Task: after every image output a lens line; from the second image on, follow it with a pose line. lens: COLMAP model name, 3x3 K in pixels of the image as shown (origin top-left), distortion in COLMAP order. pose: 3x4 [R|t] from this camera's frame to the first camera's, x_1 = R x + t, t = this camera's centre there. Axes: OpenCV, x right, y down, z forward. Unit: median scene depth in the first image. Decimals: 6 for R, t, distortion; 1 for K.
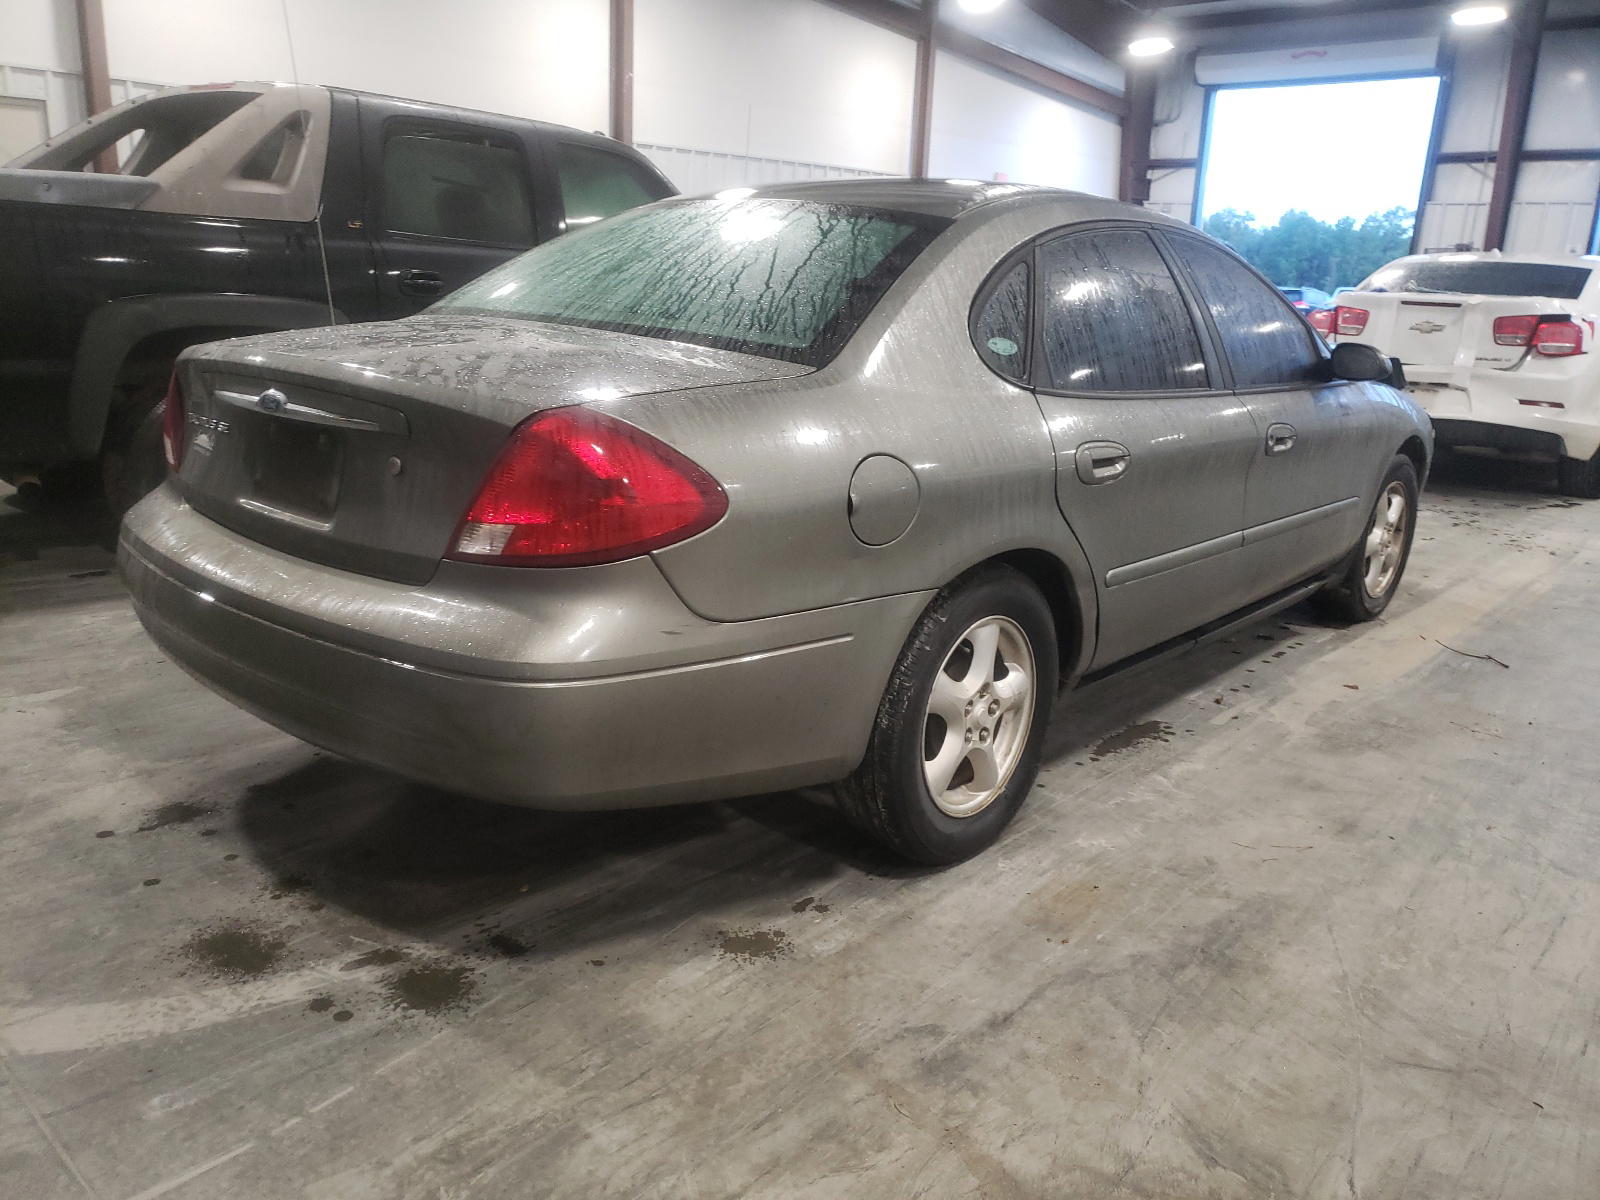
lens RADIAL K [[1247.3, 0, 801.8], [0, 1247.3, 545.6], [0, 0, 1]] dist [-0.006905, 0.005024]
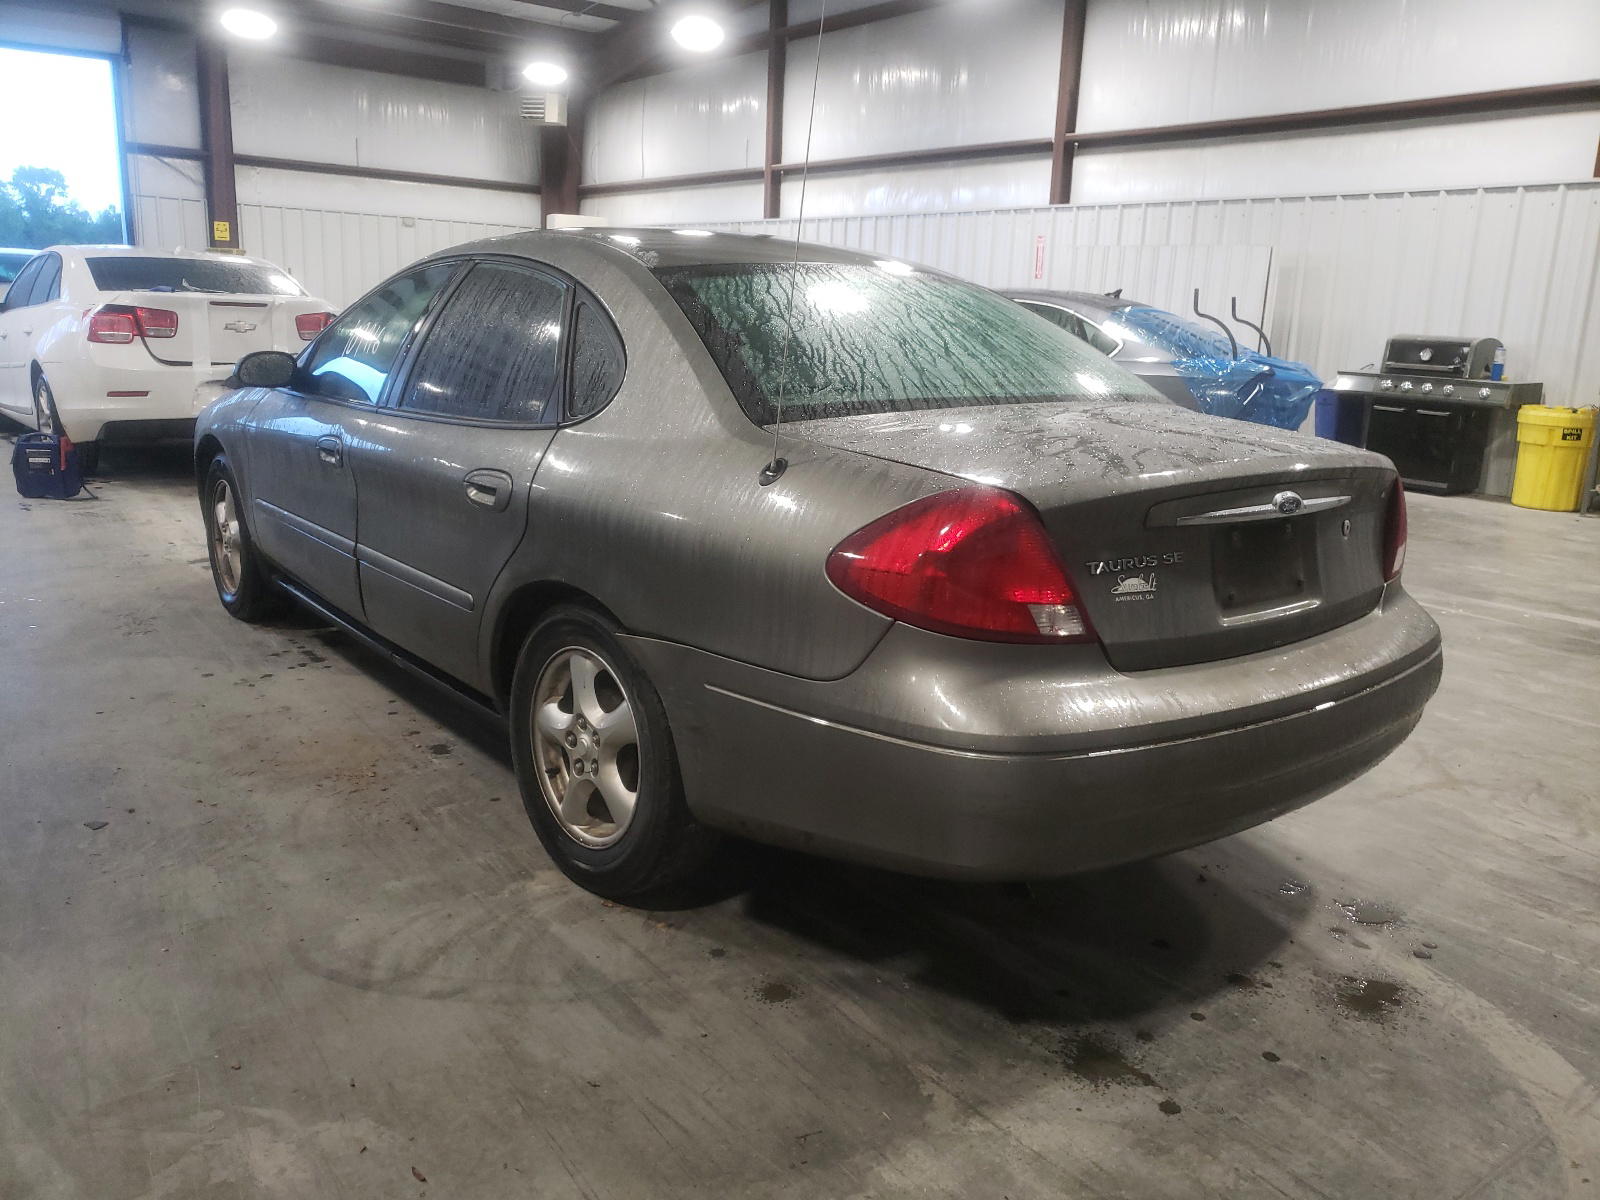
lens RADIAL K [[1254.7, 0, 800.0], [0, 1254.7, 600.0], [0, 0, 1]] dist [0.002369, 0.015488]
pose [[0.183849, -0.257442, 0.948643, -1.355863], [0.188663, 0.956392, 0.222981, -0.313202], [-0.964679, 0.137979, 0.224401, 1.070920]]
